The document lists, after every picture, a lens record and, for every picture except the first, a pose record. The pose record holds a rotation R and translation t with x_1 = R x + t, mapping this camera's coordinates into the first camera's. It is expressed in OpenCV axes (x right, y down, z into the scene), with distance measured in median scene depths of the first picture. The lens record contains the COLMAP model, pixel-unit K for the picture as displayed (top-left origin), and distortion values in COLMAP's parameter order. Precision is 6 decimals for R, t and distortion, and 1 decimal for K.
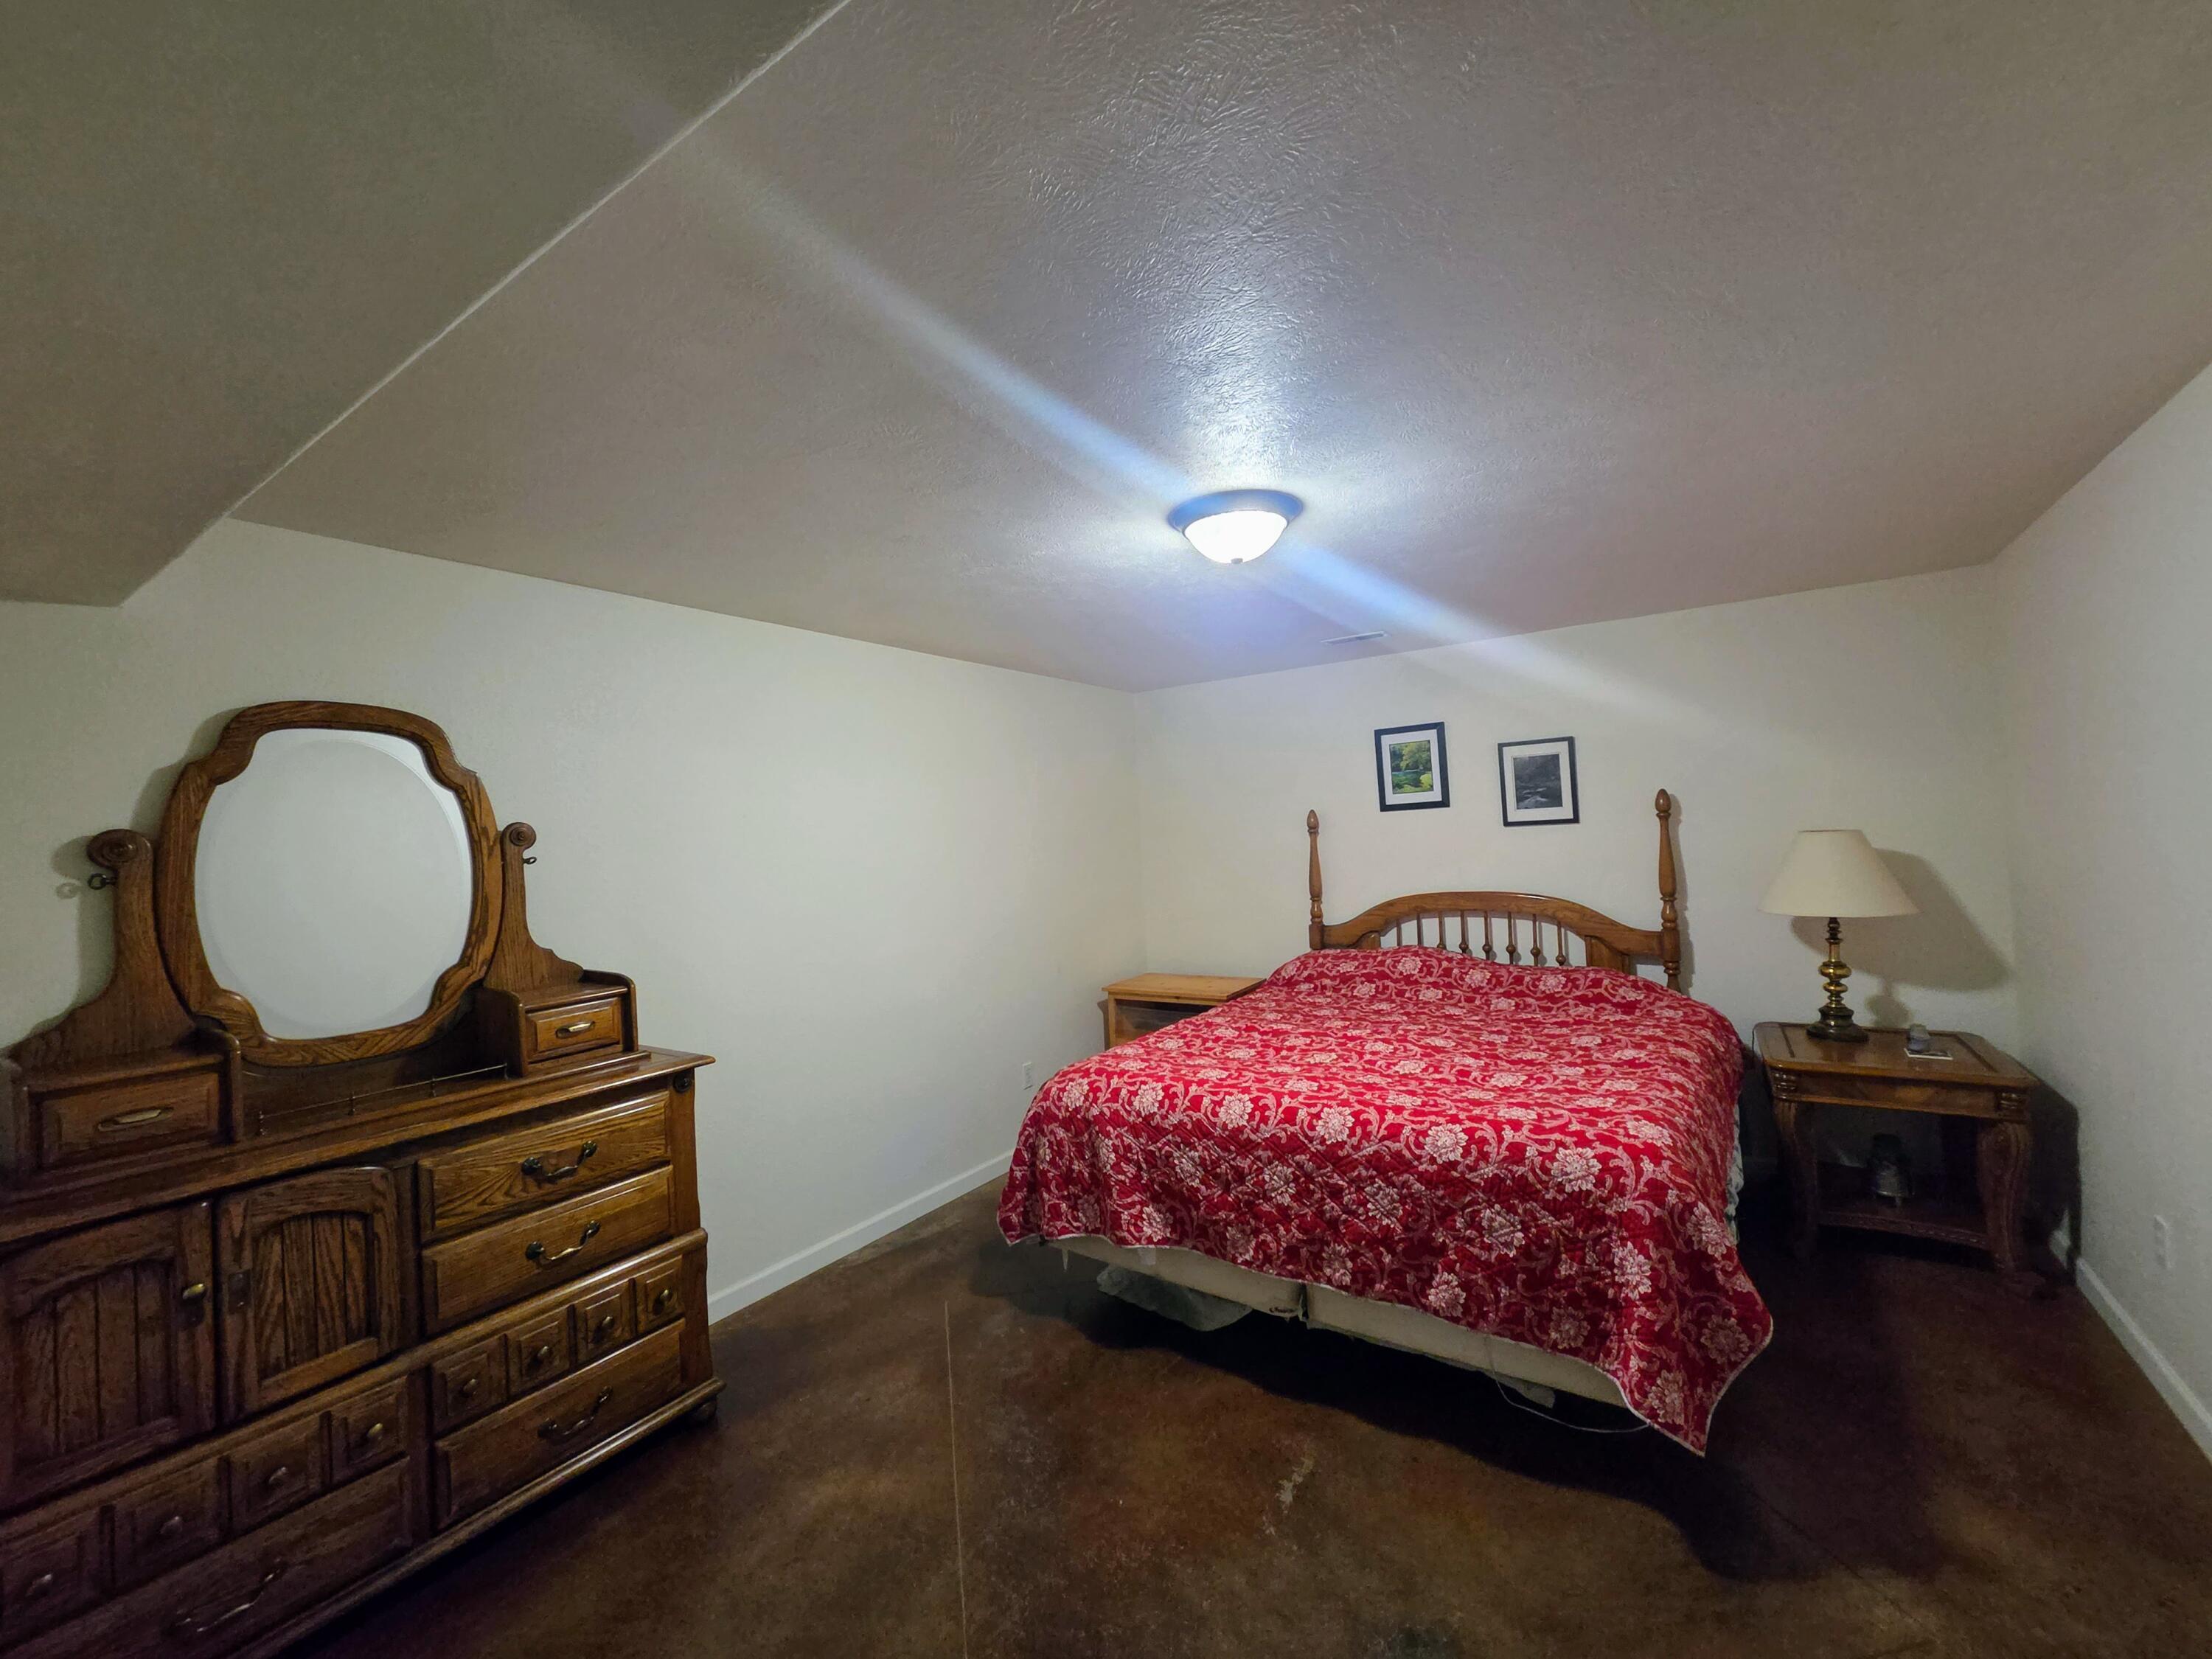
lens RADIAL K [[906.6, 0, 1087.8], [0, 906.6, 832.3], [0, 0, 1]] dist [0.002514, 0.000740]
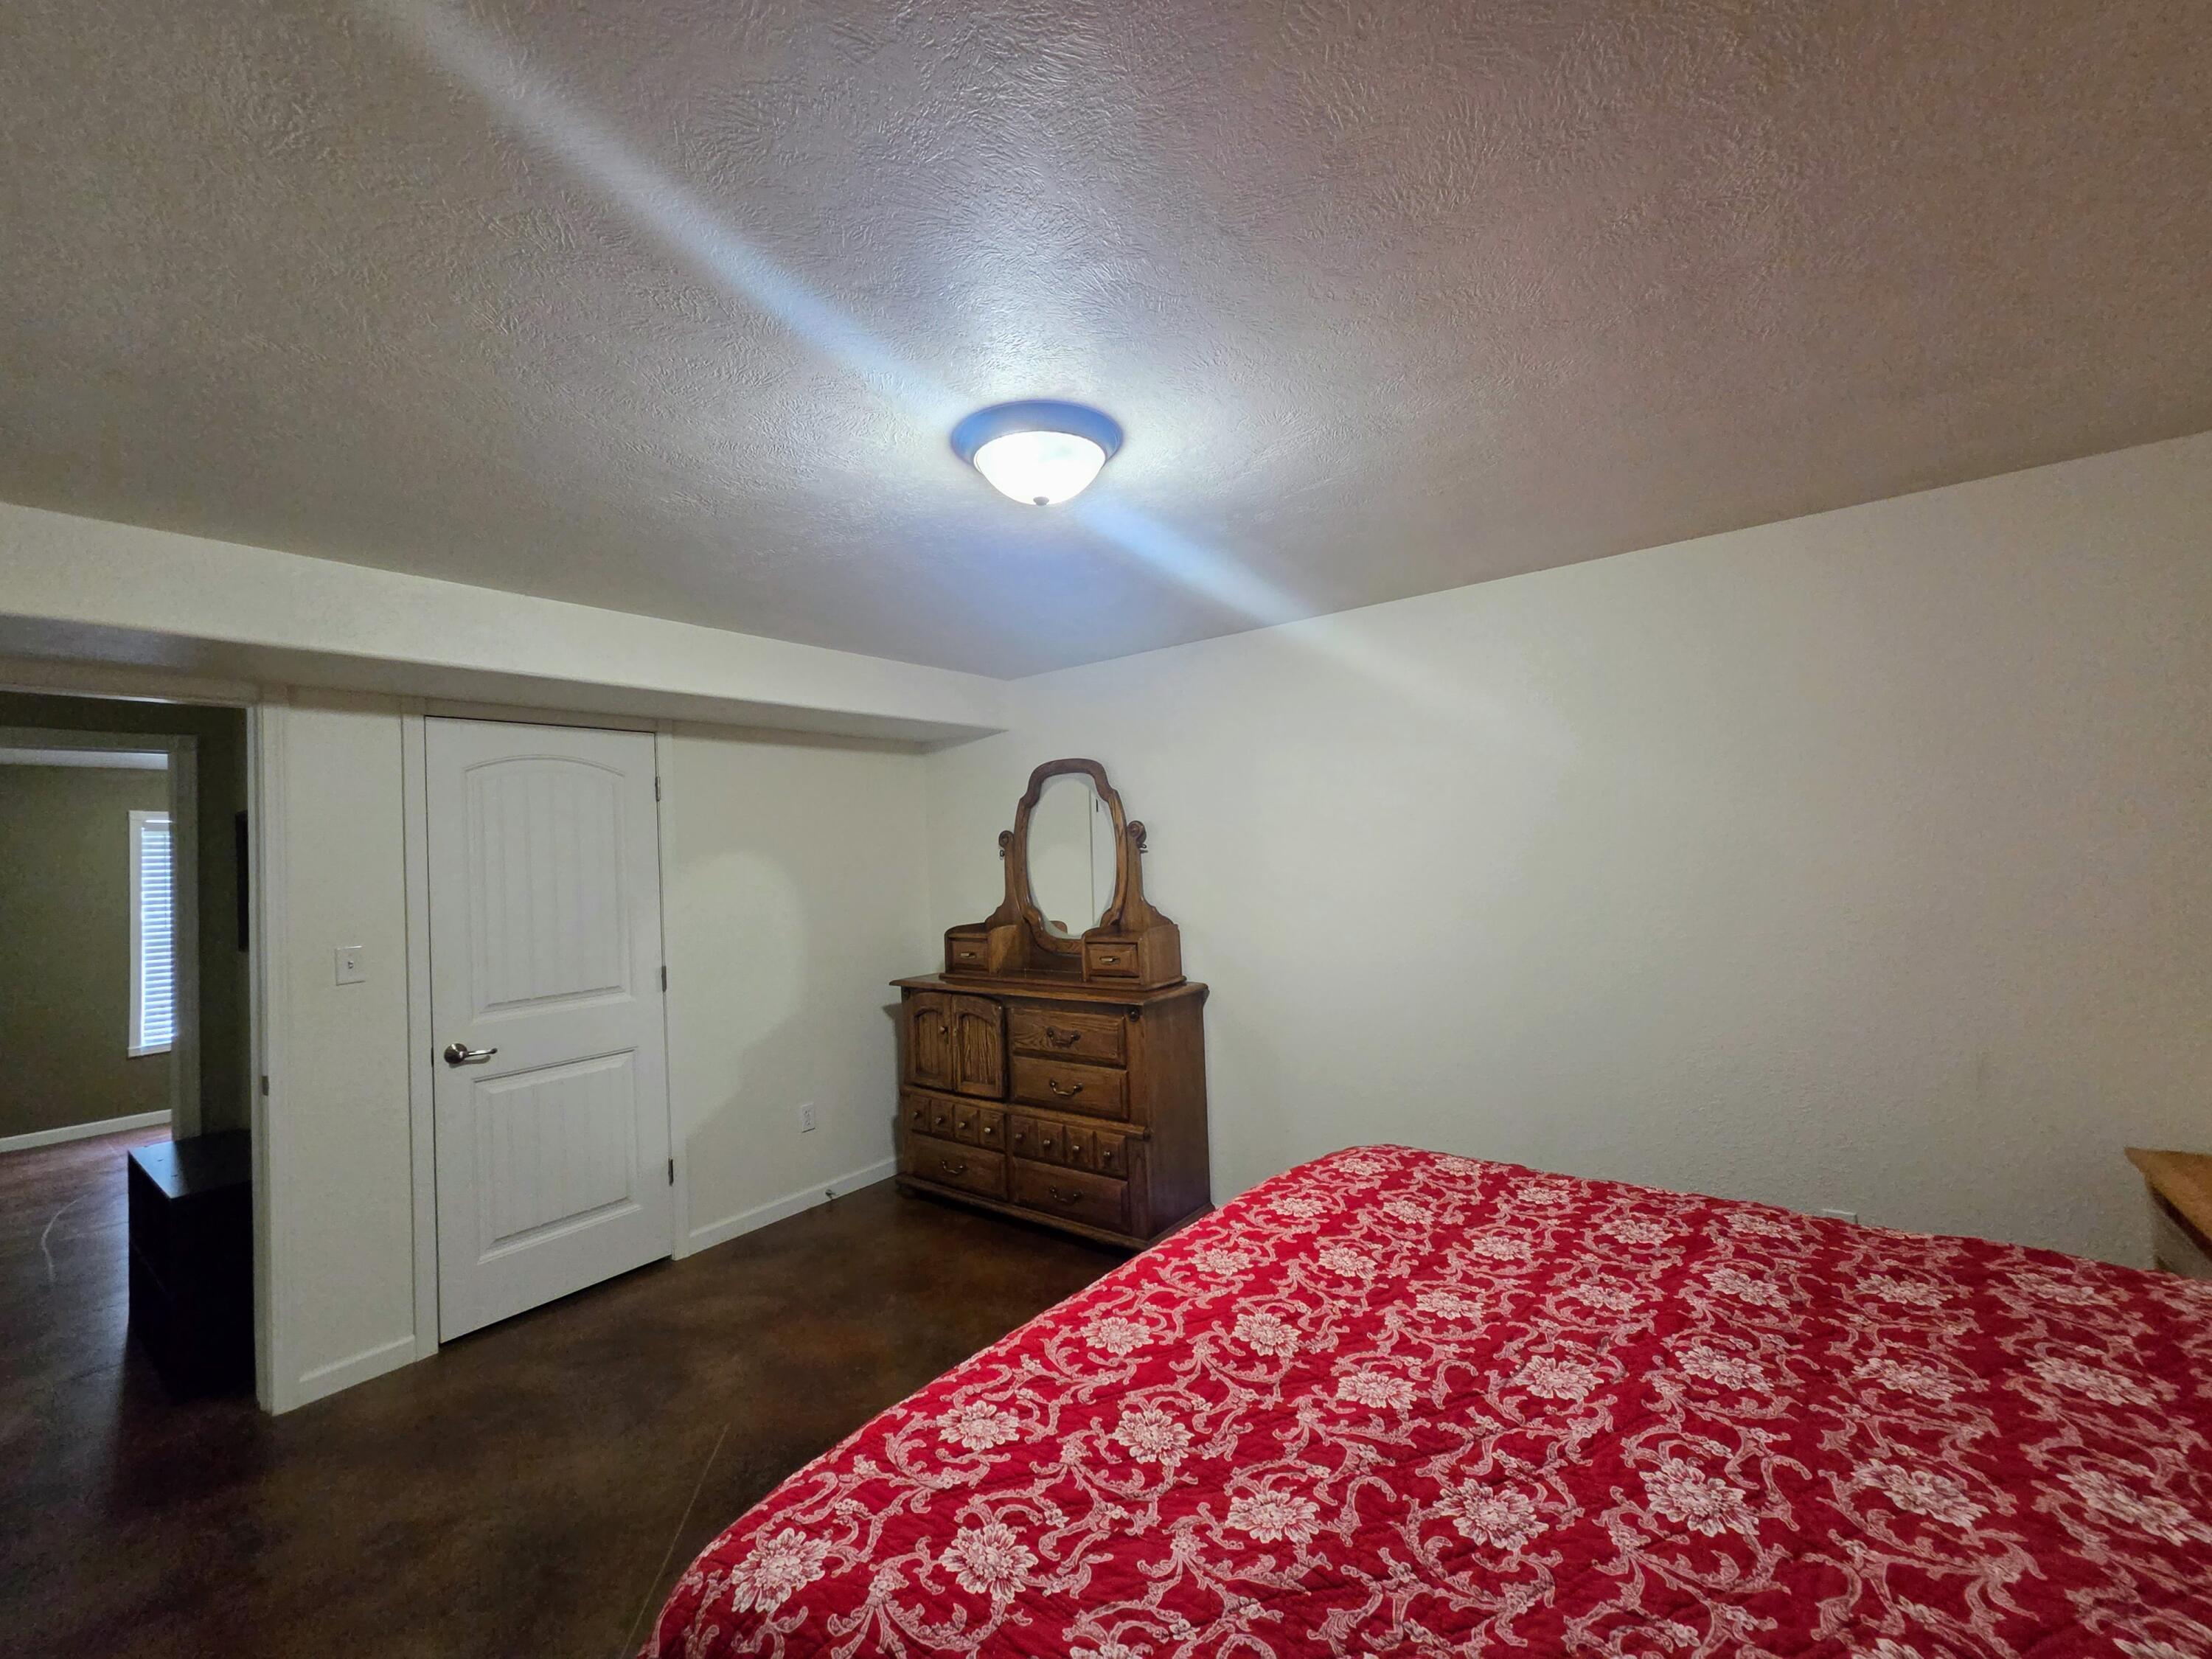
lens RADIAL K [[906.6, 0, 1087.8], [0, 906.6, 832.3], [0, 0, 1]] dist [0.002514, 0.000740]
pose [[0.053727, 0.008799, -0.998517, 1.047506], [0.058566, 0.998212, 0.011948, -0.016517], [0.996837, -0.059121, 0.053115, 0.978922]]
